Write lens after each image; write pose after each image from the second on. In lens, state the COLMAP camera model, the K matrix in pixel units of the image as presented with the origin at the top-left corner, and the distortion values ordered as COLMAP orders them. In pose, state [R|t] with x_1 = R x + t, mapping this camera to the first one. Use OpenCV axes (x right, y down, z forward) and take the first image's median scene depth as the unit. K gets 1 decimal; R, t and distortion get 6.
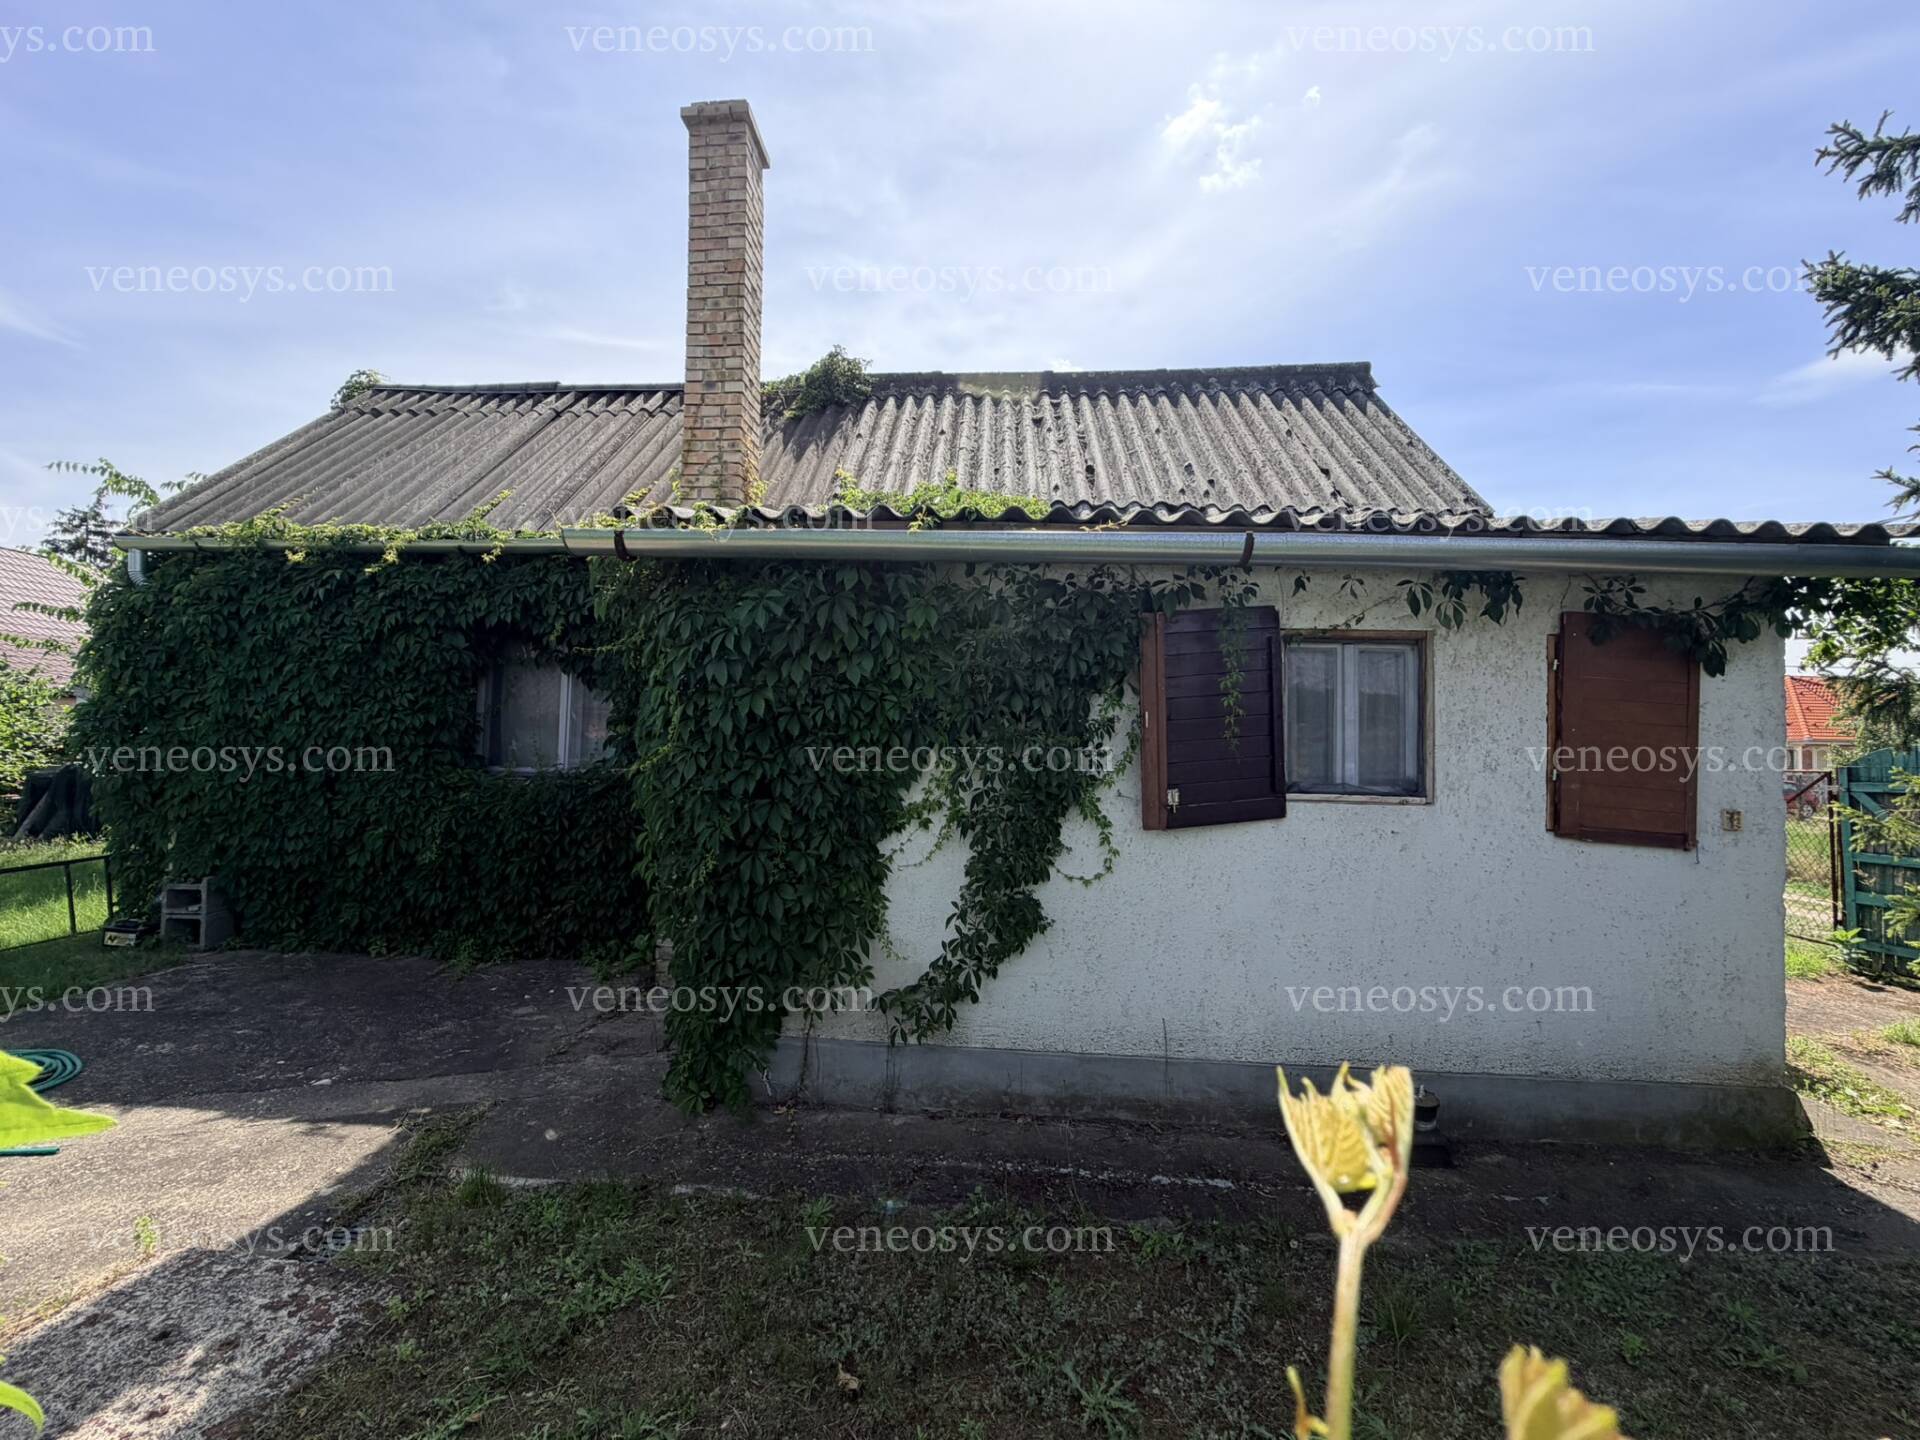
lens RADIAL K [[771.3, 0, 949.1], [0, 771.3, 716.7], [0, 0, 1]] dist [0.003197, 0.000655]
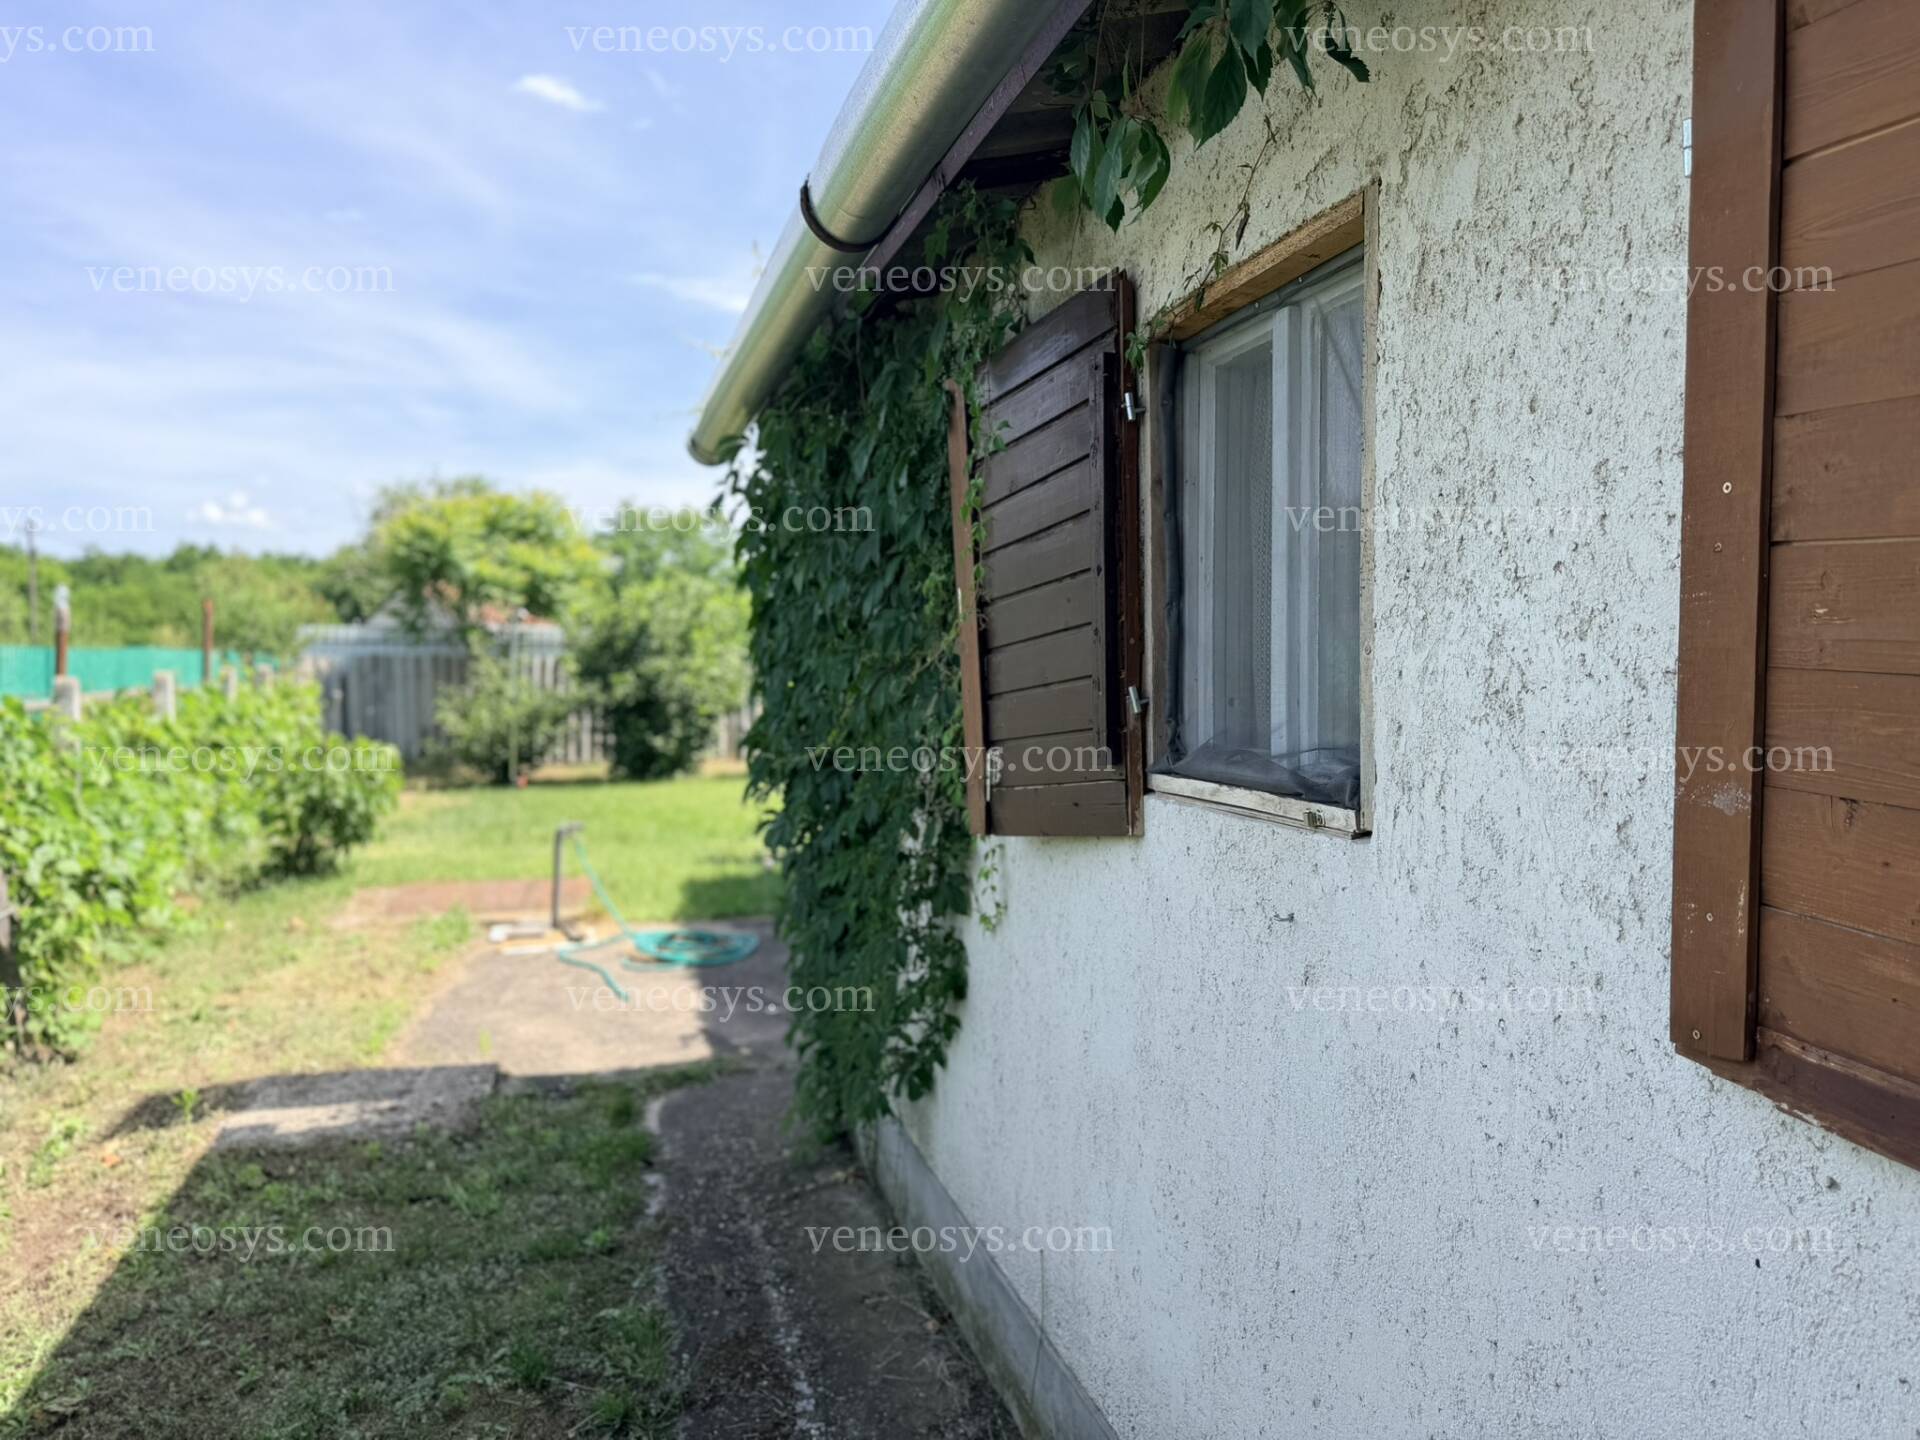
lens RADIAL K [[1361.2, 0, 968.6], [0, 1361.2, 717.6], [0, 0, 1]] dist [0.091830, -0.120495]
pose [[0.327777, 0.008654, -0.944716, 0.692207], [0.057442, 0.997925, 0.029071, 0.033277], [0.943007, -0.063795, 0.326600, 0.476732]]
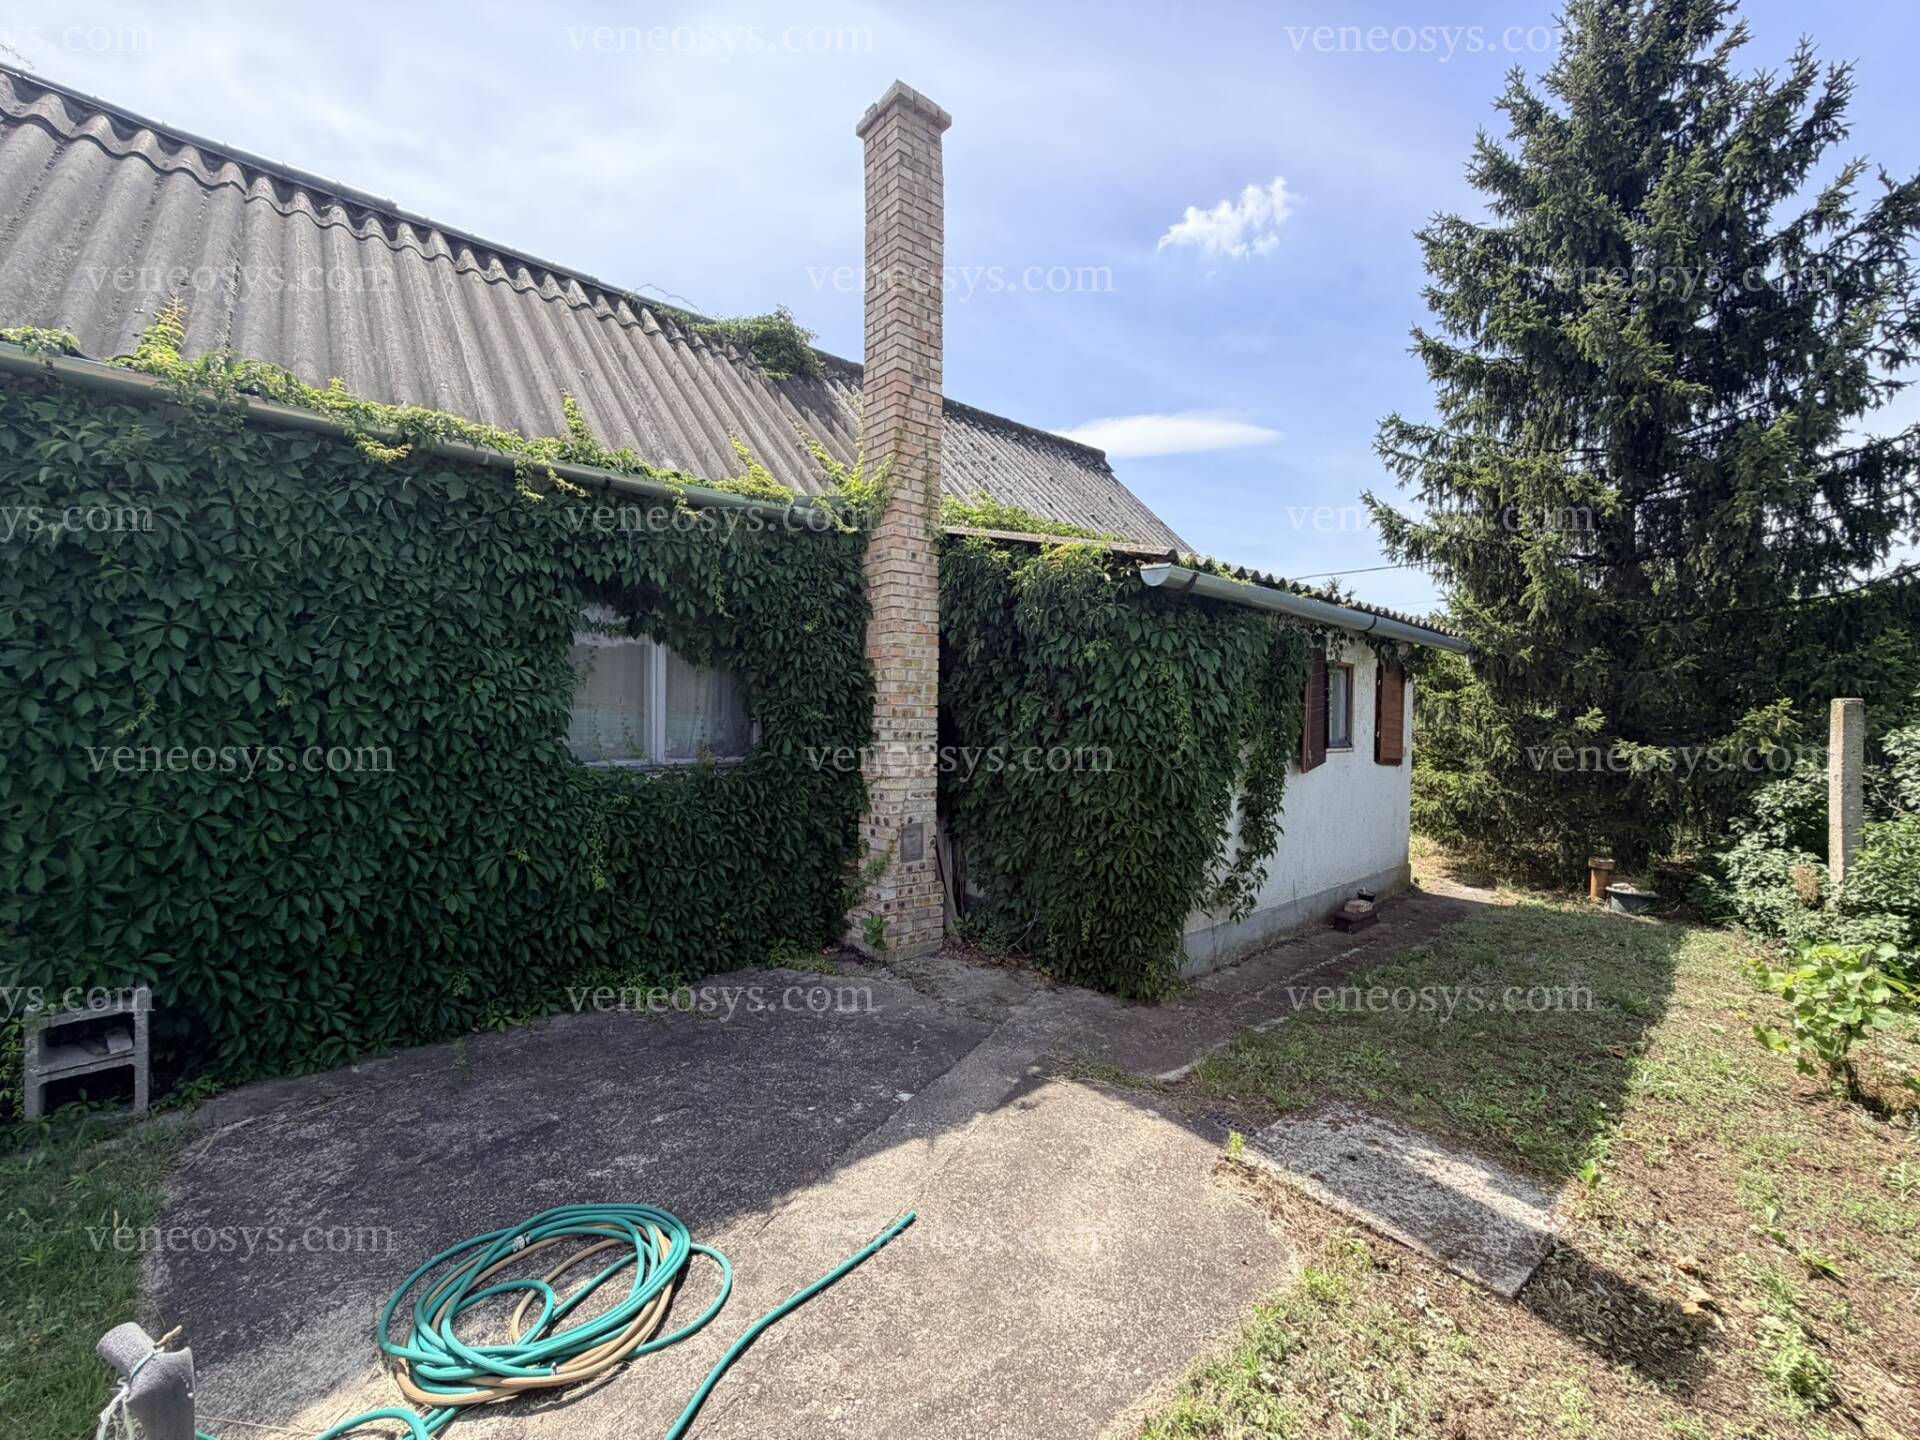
lens RADIAL K [[771.3, 0, 949.1], [0, 771.3, 716.7], [0, 0, 1]] dist [0.003197, 0.000655]
pose [[0.708929, -0.016735, 0.705081, -1.016198], [-0.023823, 0.998580, 0.047654, -0.030655], [-0.704877, -0.050581, 0.707523, 0.219959]]
